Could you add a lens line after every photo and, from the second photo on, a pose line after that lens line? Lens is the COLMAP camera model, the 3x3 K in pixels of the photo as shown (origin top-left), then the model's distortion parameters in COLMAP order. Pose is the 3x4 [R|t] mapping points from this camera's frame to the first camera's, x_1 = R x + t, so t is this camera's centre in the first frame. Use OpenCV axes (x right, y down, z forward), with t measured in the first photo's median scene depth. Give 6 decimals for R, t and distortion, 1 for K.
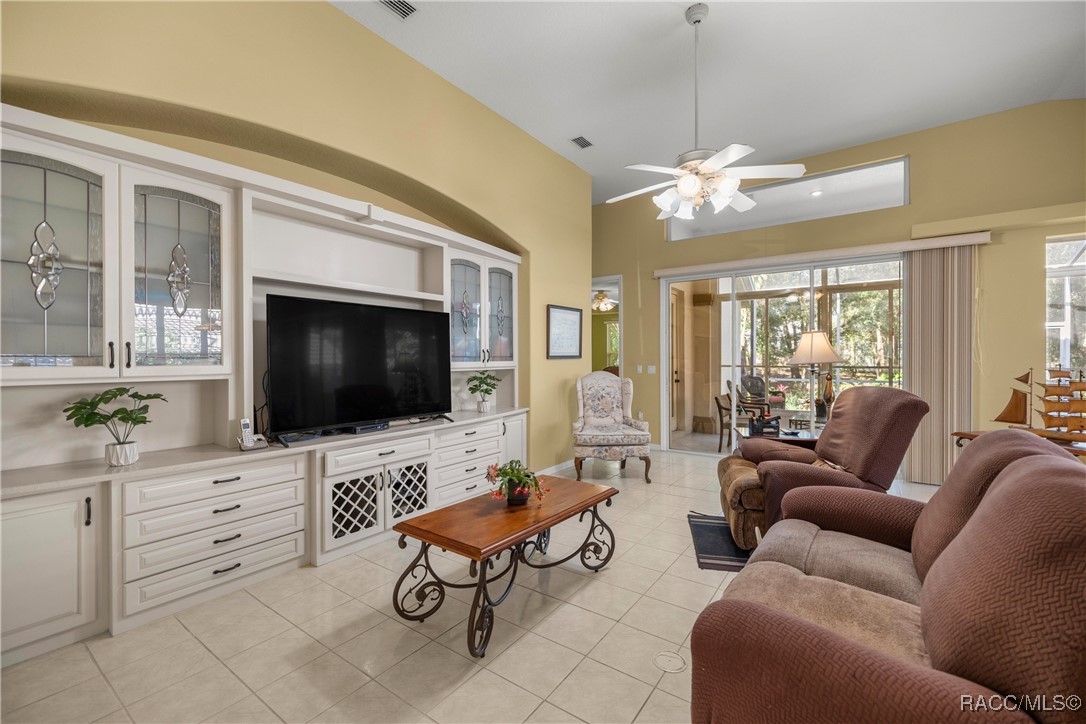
lens RADIAL K [[457.0, 0, 542.7], [0, 457.0, 362.9], [0, 0, 1]] dist [0.001840, -0.000902]
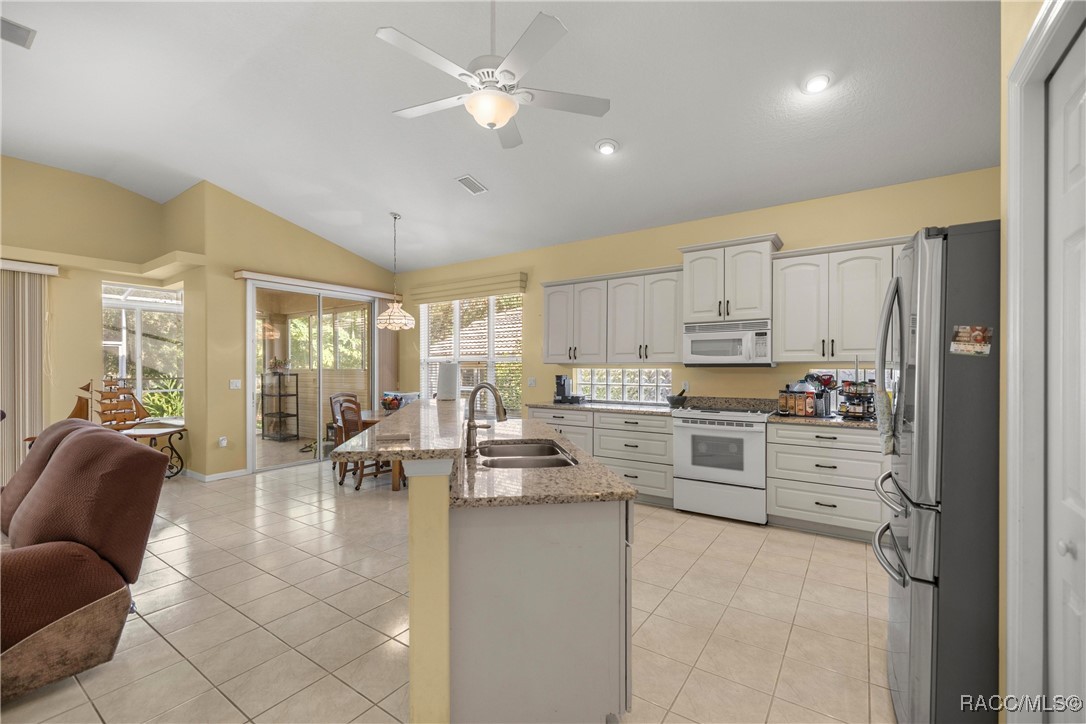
lens RADIAL K [[457.0, 0, 539.0], [0, 457.0, 367.1], [0, 0, 1]] dist [0.001840, -0.000902]
pose [[-0.010489, 0.003092, 0.999940, -0.233364], [0.013827, 0.999900, -0.002947, -0.002259], [-0.999849, 0.013795, -0.010530, -0.244575]]
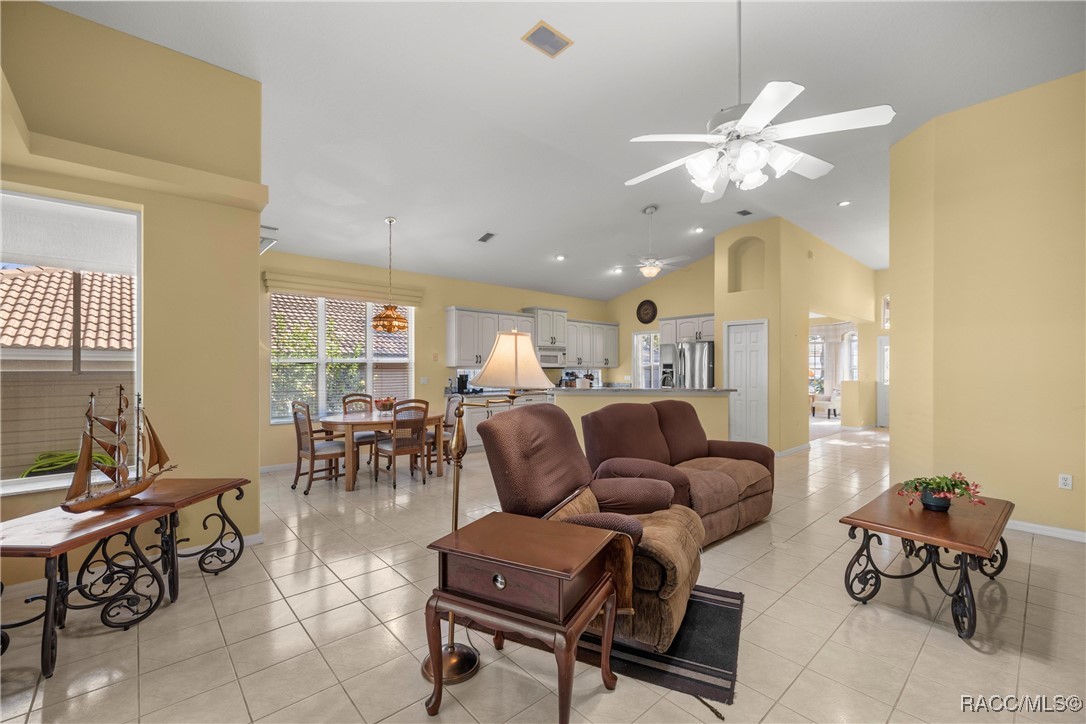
lens RADIAL K [[457.0, 0, 541.2], [0, 457.0, 365.0], [0, 0, 1]] dist [0.001840, -0.000902]
pose [[-0.976754, 0.004751, 0.214310, 0.355876], [0.006344, 0.999957, 0.006745, -0.031476], [-0.214269, 0.007948, -0.976742, 1.314471]]
